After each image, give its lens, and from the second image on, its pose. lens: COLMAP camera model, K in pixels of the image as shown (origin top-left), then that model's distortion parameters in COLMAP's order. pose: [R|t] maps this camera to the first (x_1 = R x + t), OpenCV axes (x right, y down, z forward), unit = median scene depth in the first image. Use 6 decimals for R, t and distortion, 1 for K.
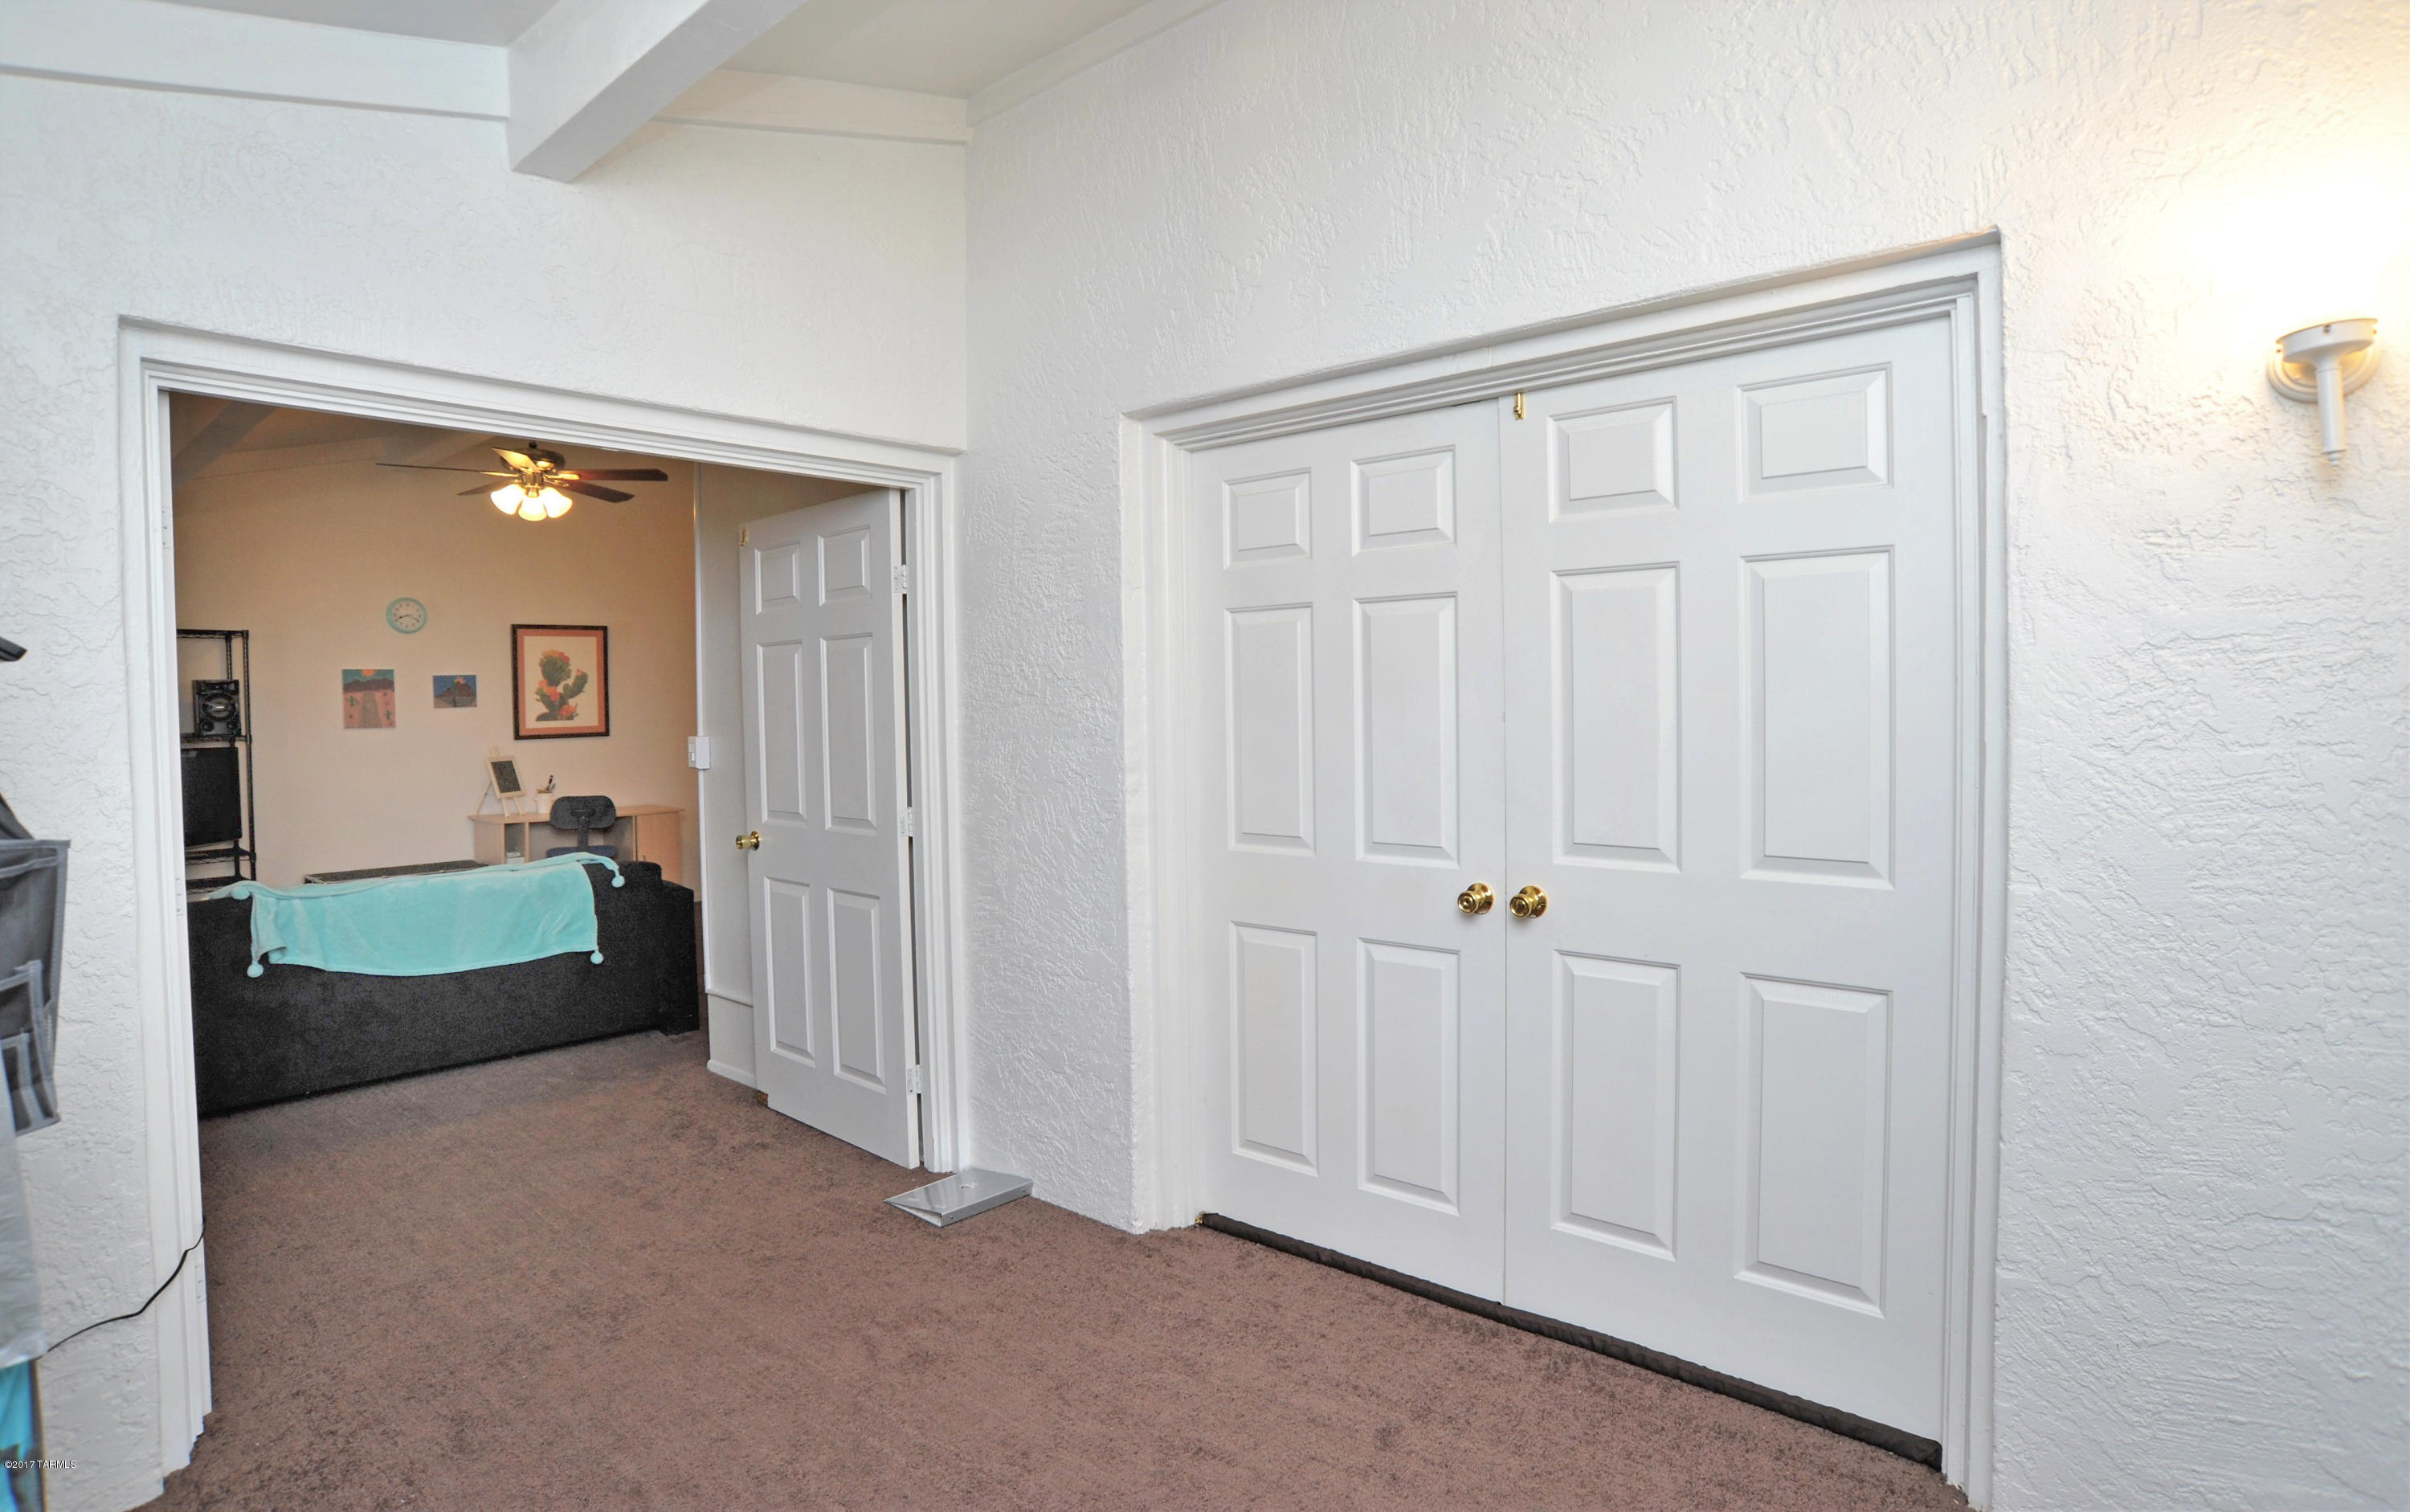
lens RADIAL K [[1236.5, 0, 1202.6], [0, 1236.5, 745.2], [0, 0, 1]] dist [-0.077349, 0.028297]
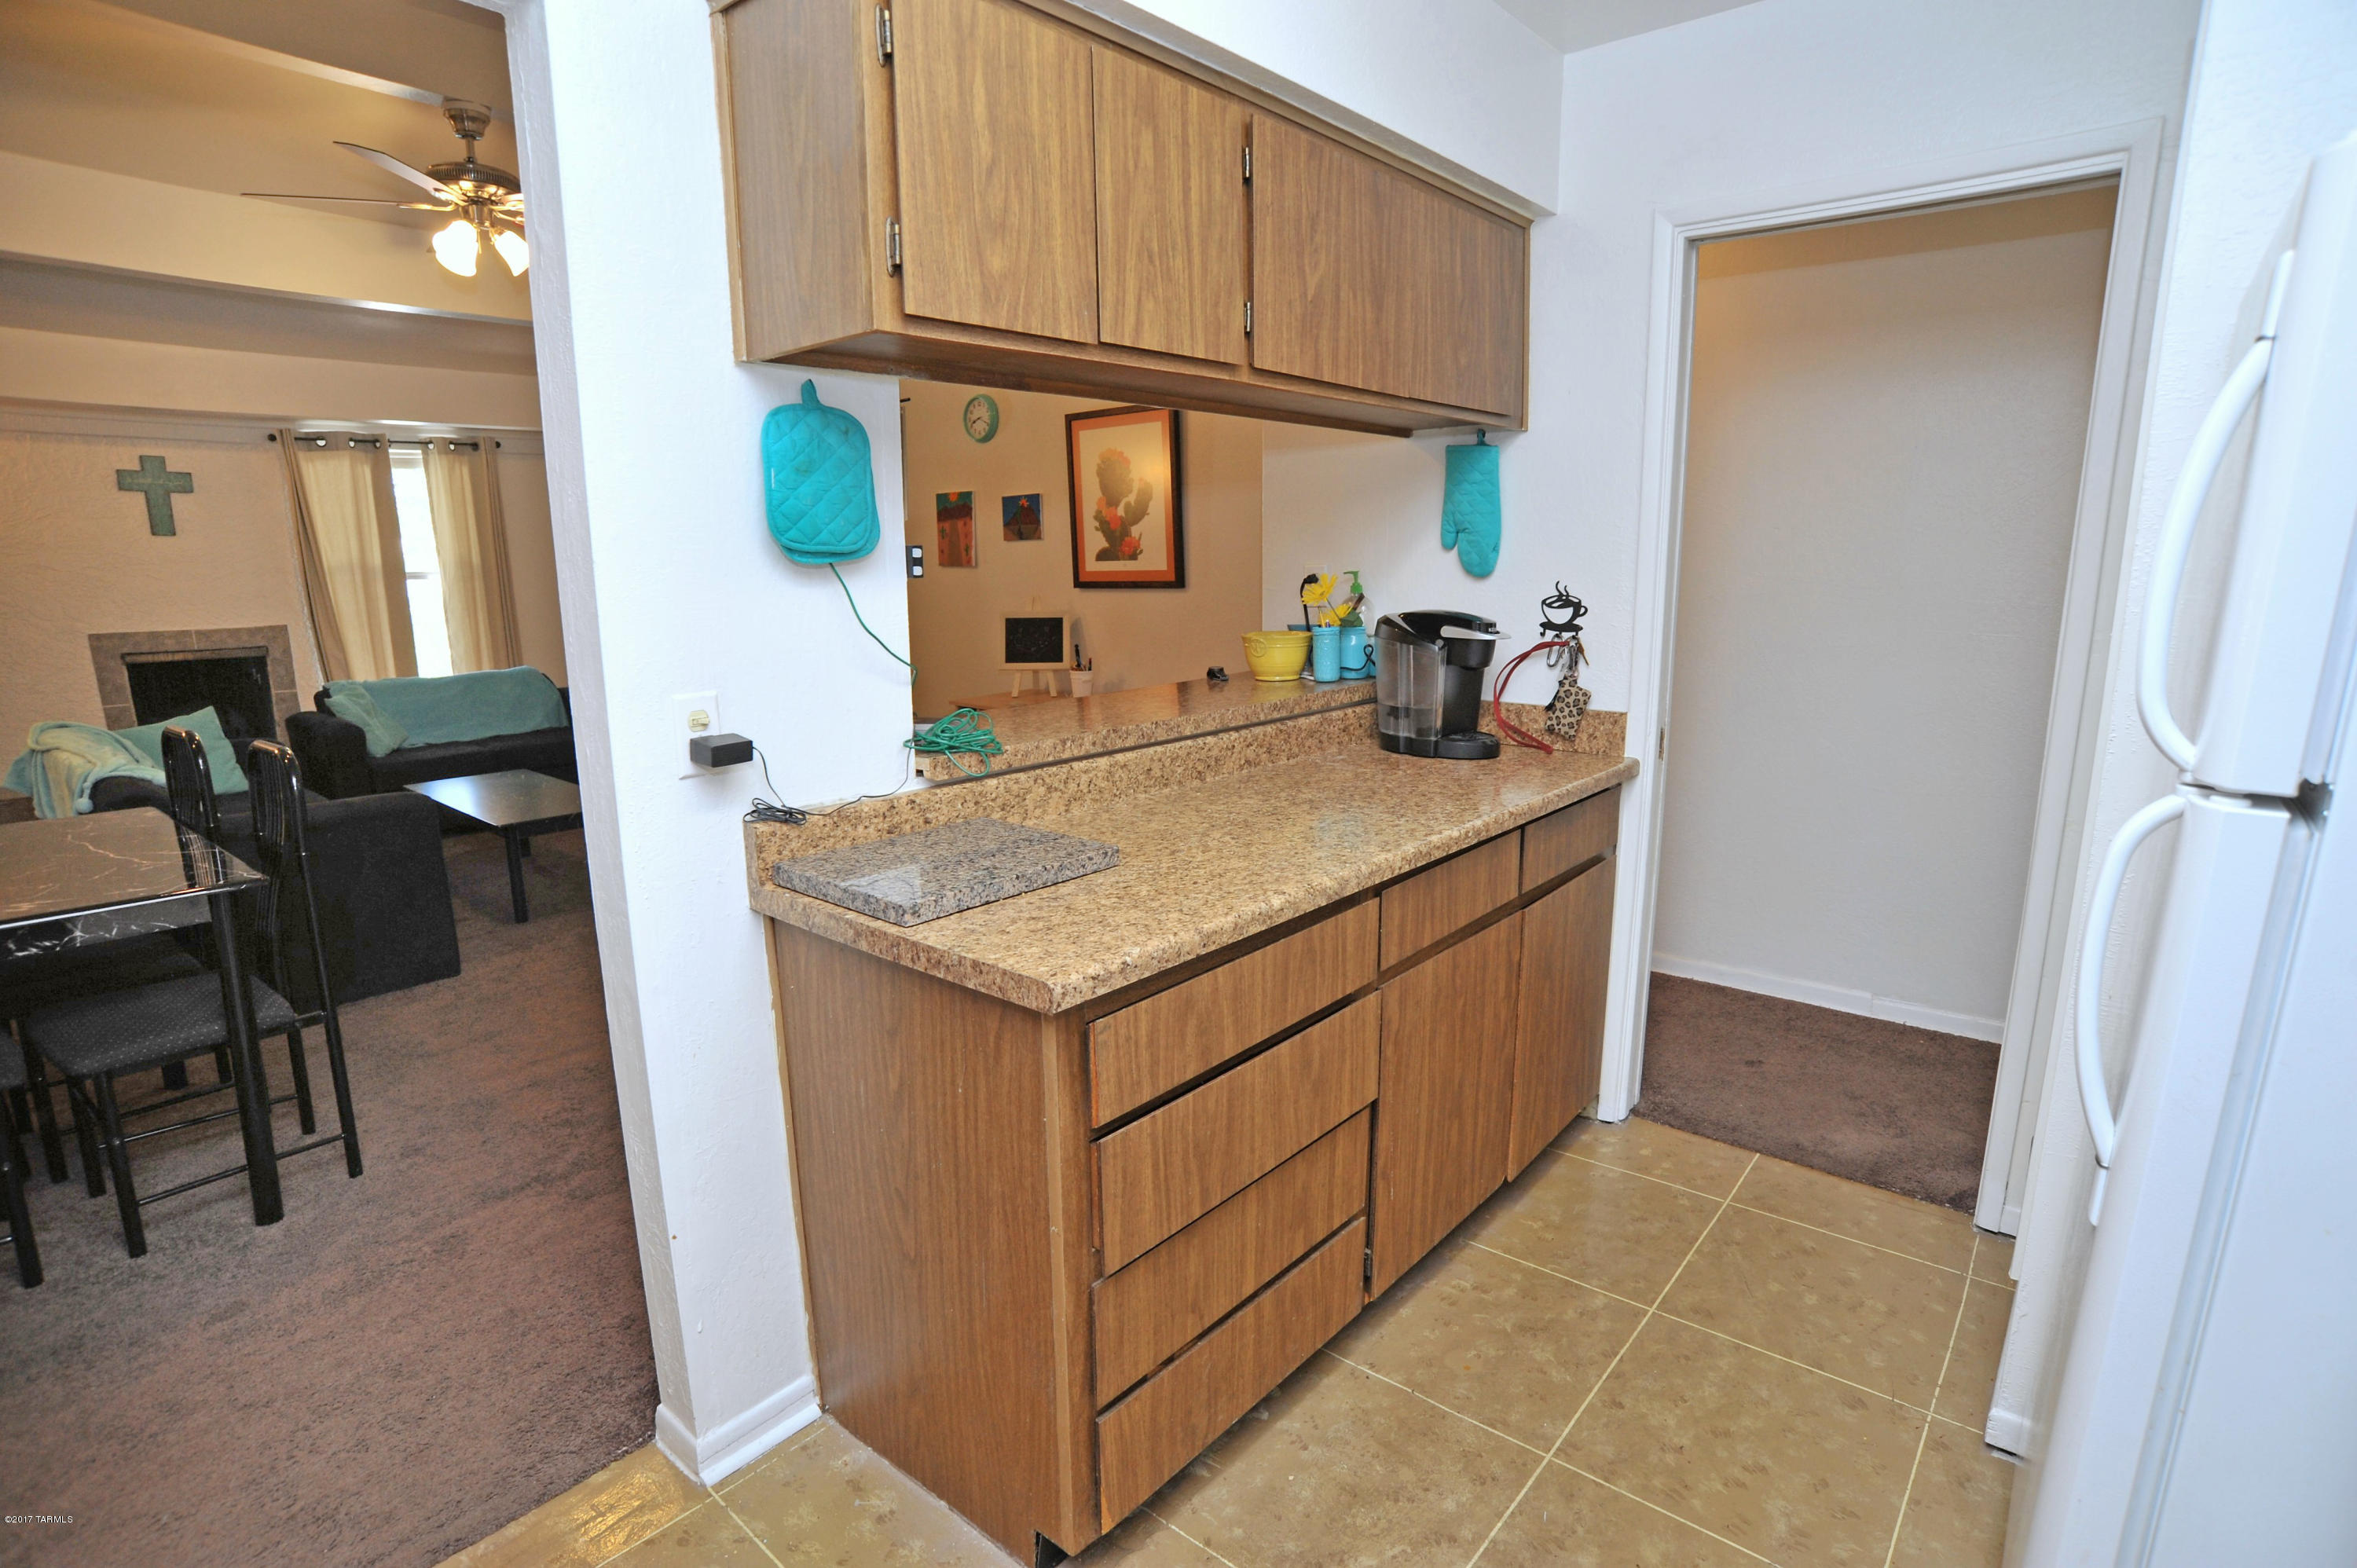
lens RADIAL K [[1196.2, 0, 1196.0], [0, 1196.2, 804.0], [0, 0, 1]] dist [-0.079884, 0.029277]
pose [[0.009460, 0.217583, -0.975996, 0.120010], [-0.031552, 0.975619, 0.217193, -0.033884], [0.999457, 0.028740, 0.016094, 1.063796]]
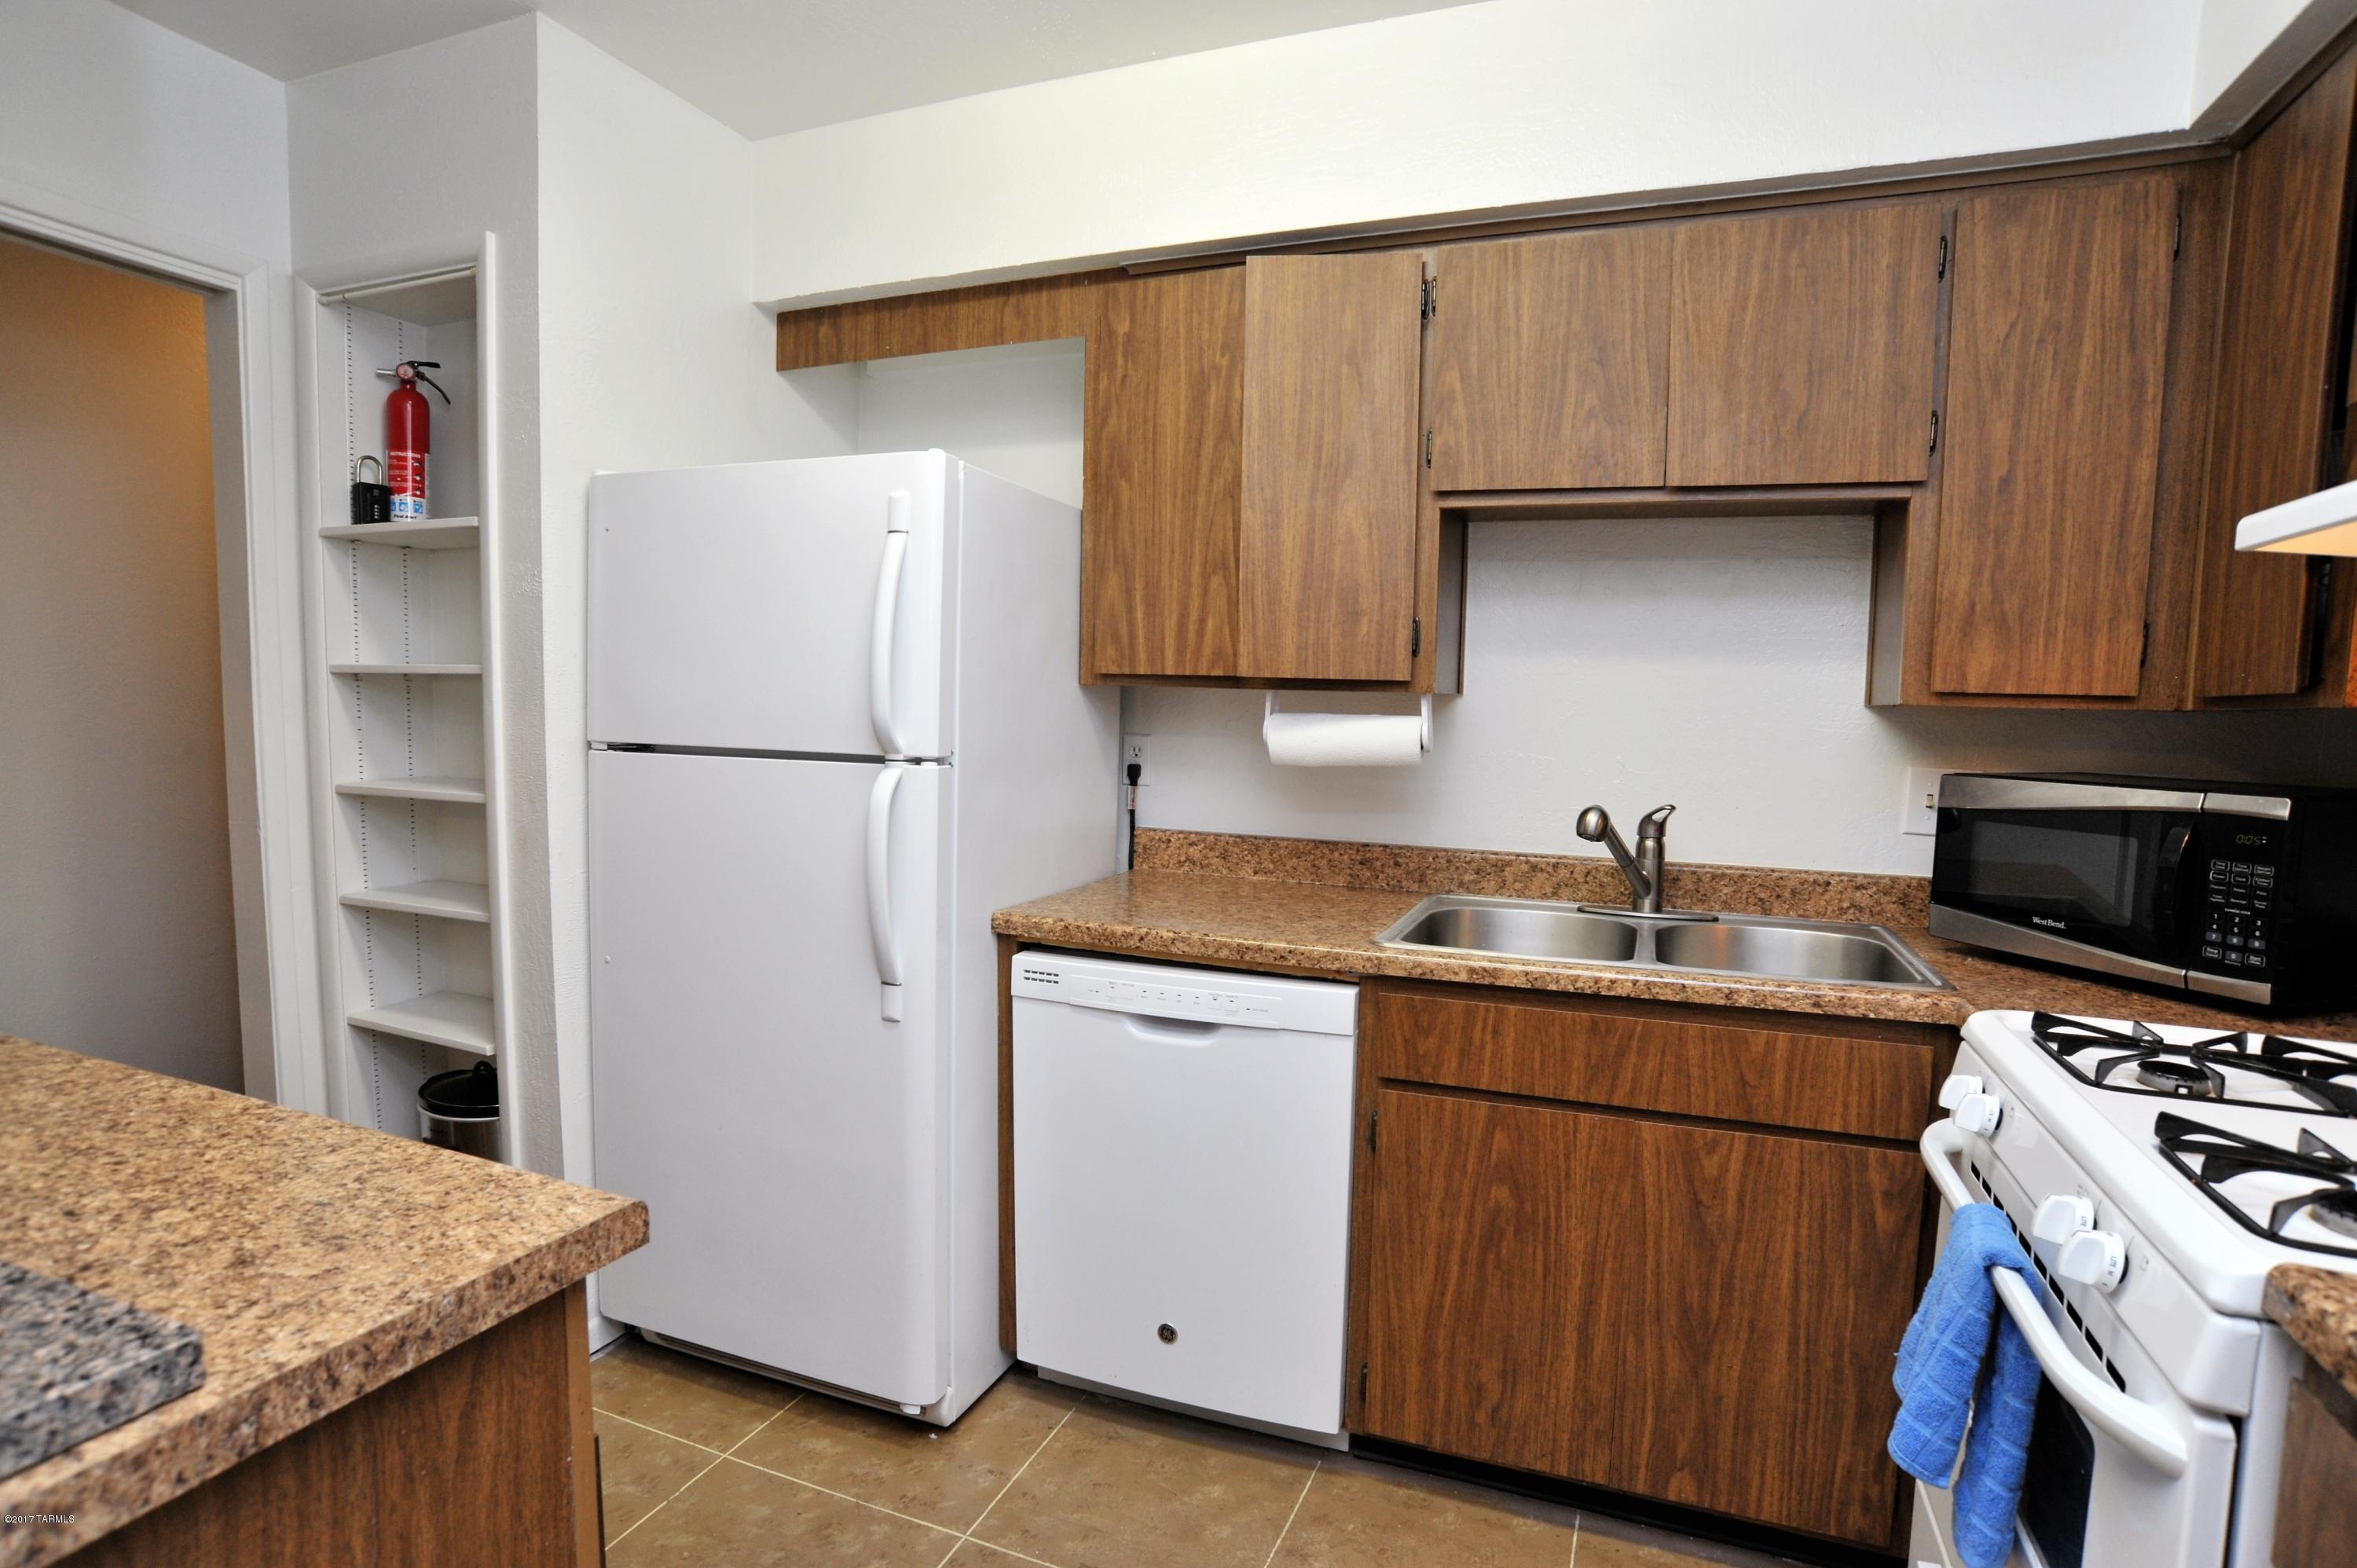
lens RADIAL K [[1196.2, 0, 1169.1], [0, 1196.2, 808.8], [0, 0, 1]] dist [-0.079884, 0.029277]
pose [[0.947179, 0.003802, 0.320684, -0.029064], [-0.022208, 0.998307, 0.053757, -0.016324], [-0.319936, -0.058039, 0.945660, 0.924235]]
